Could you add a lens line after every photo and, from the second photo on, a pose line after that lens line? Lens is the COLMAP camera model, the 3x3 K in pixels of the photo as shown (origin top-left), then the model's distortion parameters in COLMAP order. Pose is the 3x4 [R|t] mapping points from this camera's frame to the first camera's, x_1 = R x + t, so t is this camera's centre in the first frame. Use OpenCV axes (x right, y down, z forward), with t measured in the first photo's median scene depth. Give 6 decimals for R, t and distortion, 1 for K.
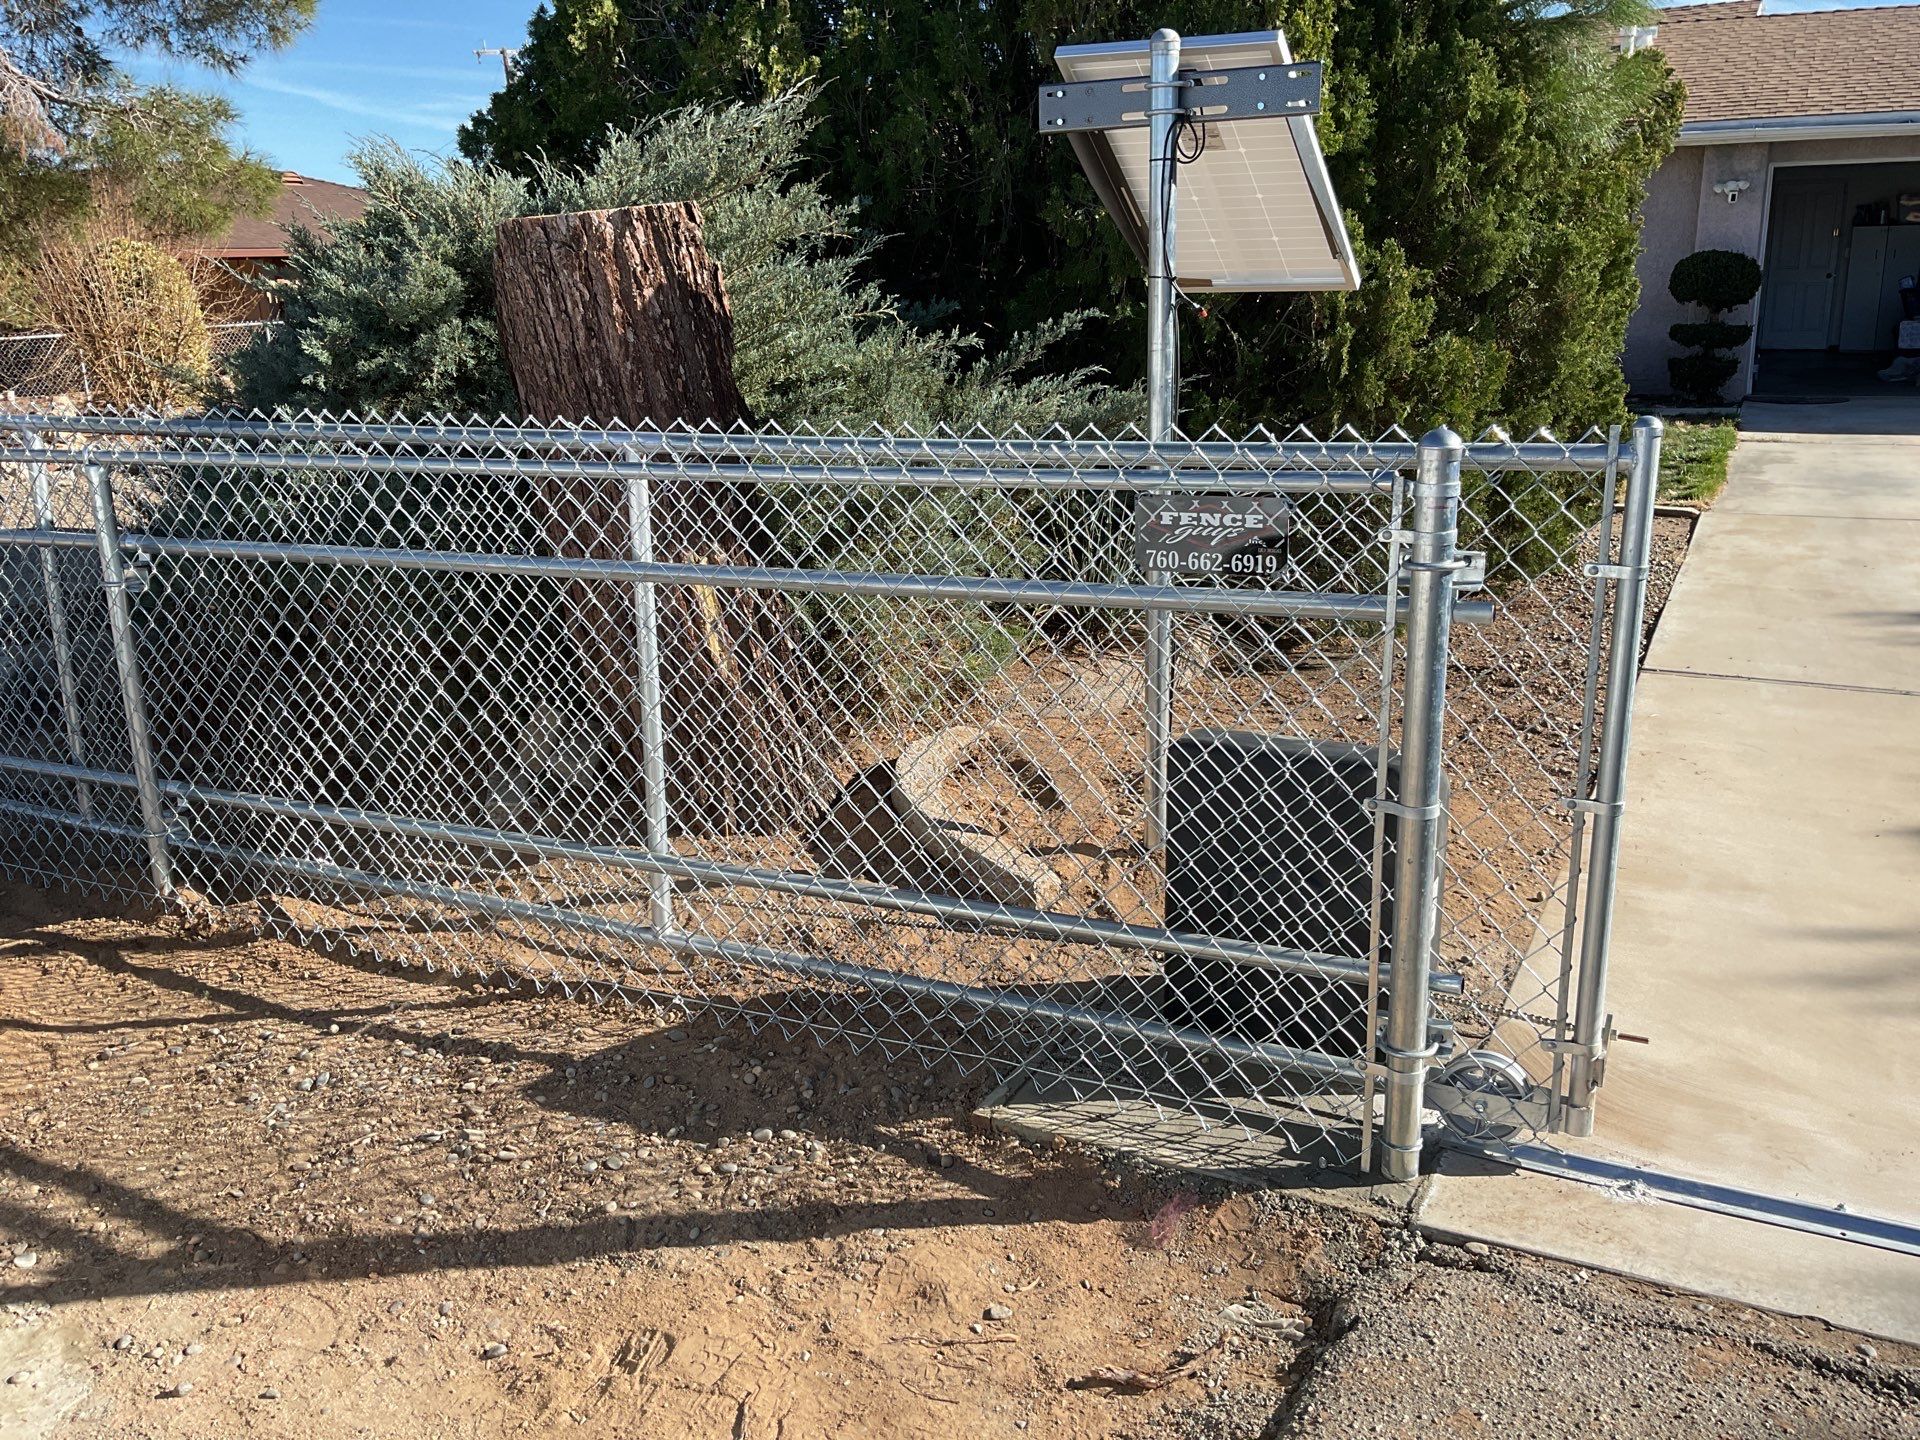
lens RADIAL K [[1535.9, 0, 961.7], [0, 1535.9, 689.4], [0, 0, 1]] dist [0.007036, -0.010031]
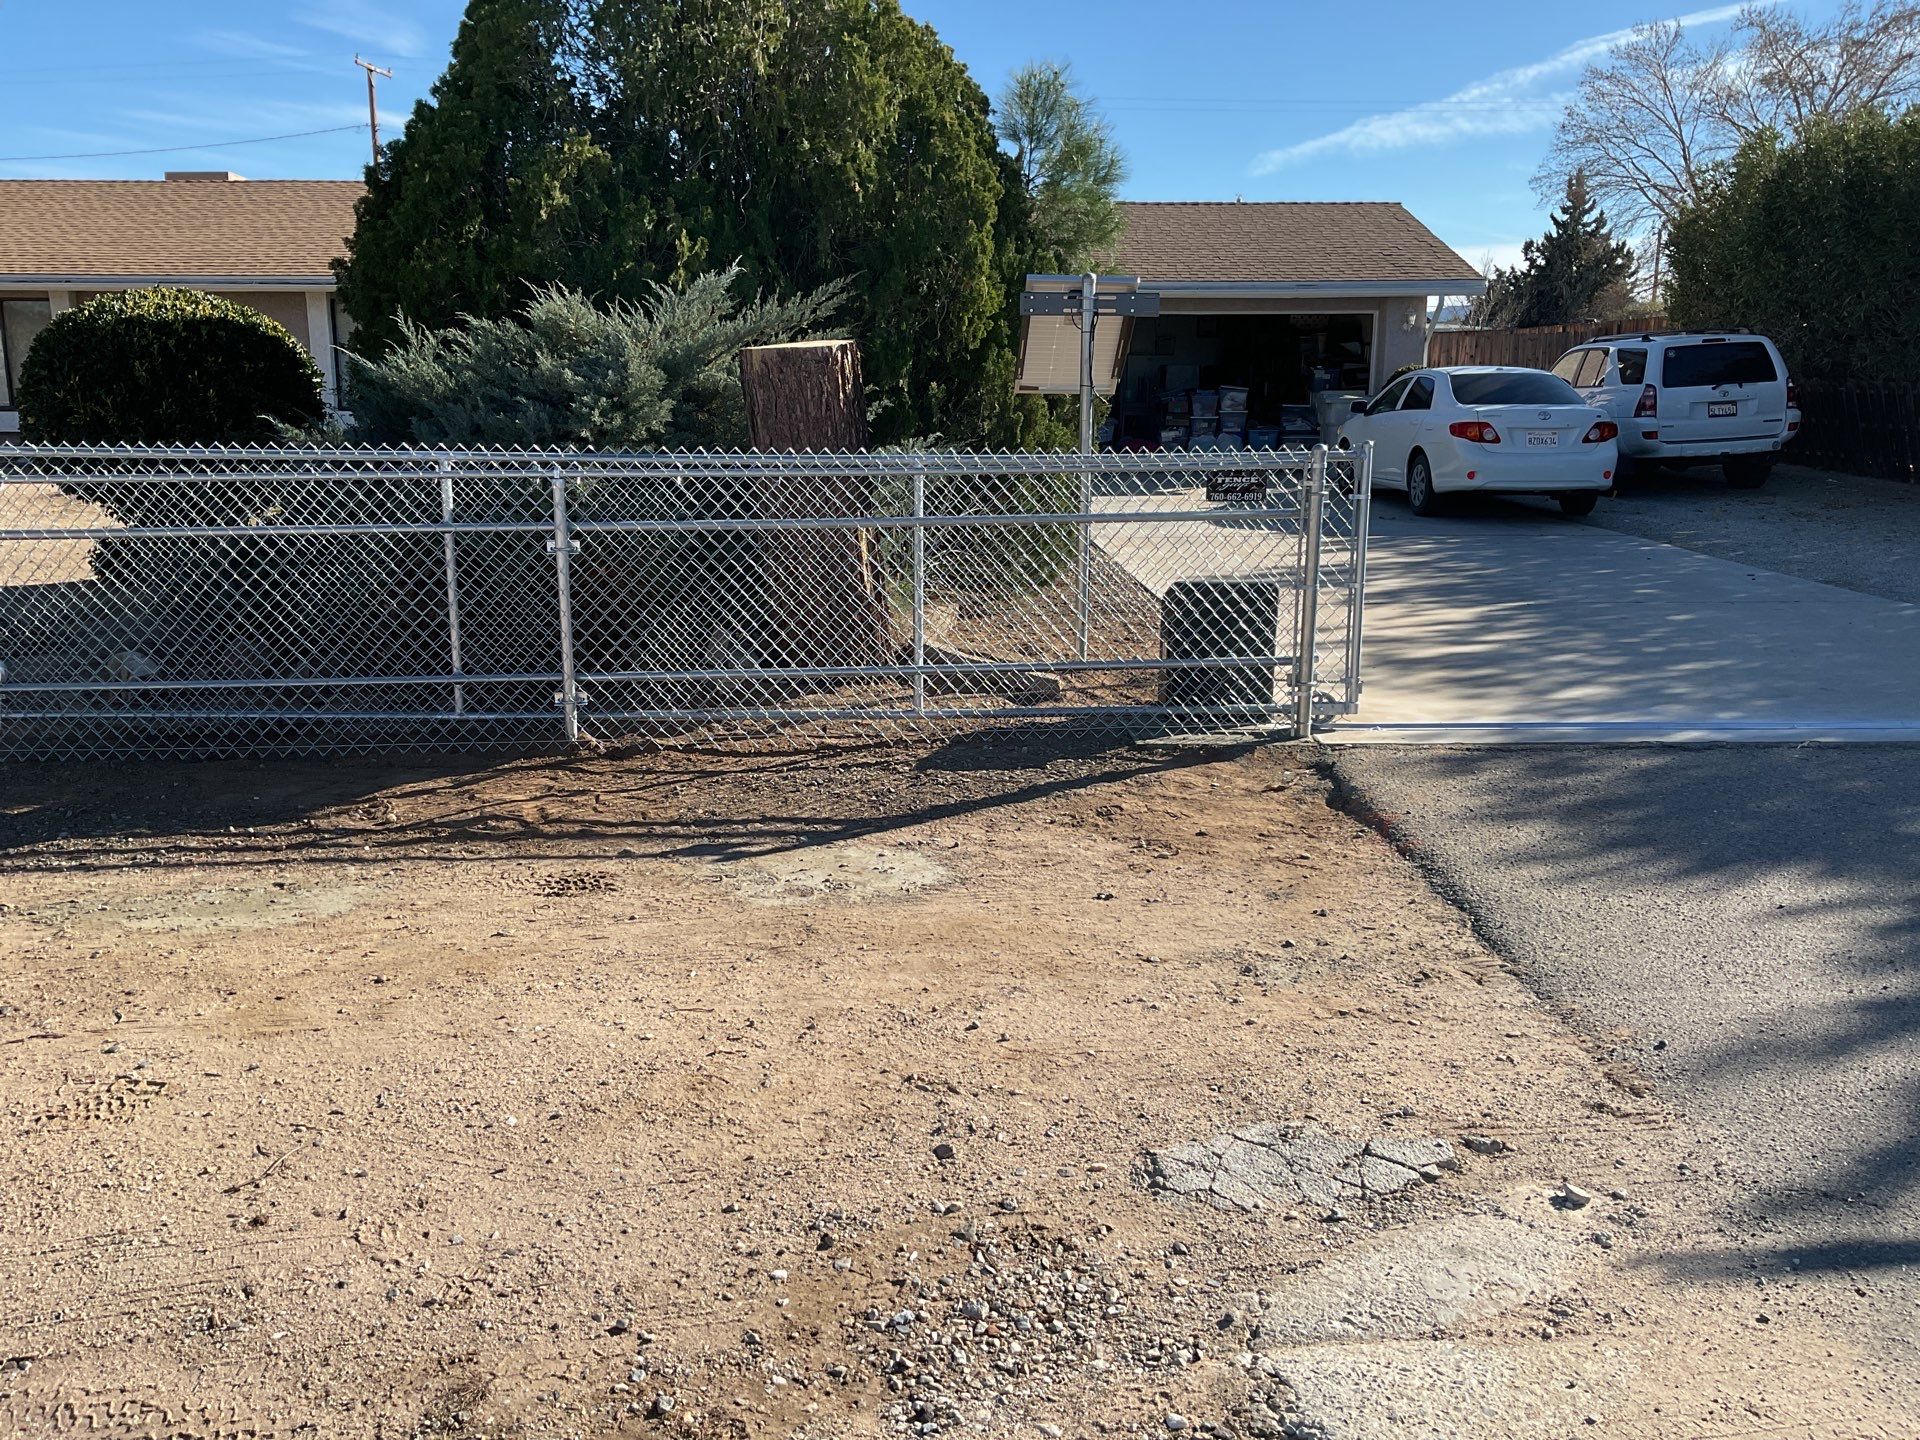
lens RADIAL K [[1557.6, 0, 939.7], [0, 1557.6, 711.0], [0, 0, 1]] dist [-0.000764, -0.051153]
pose [[0.912870, -0.104506, 0.394647, -0.952079], [0.094958, 0.994521, 0.043708, 0.078801], [-0.397052, -0.002425, 0.917793, -0.836872]]
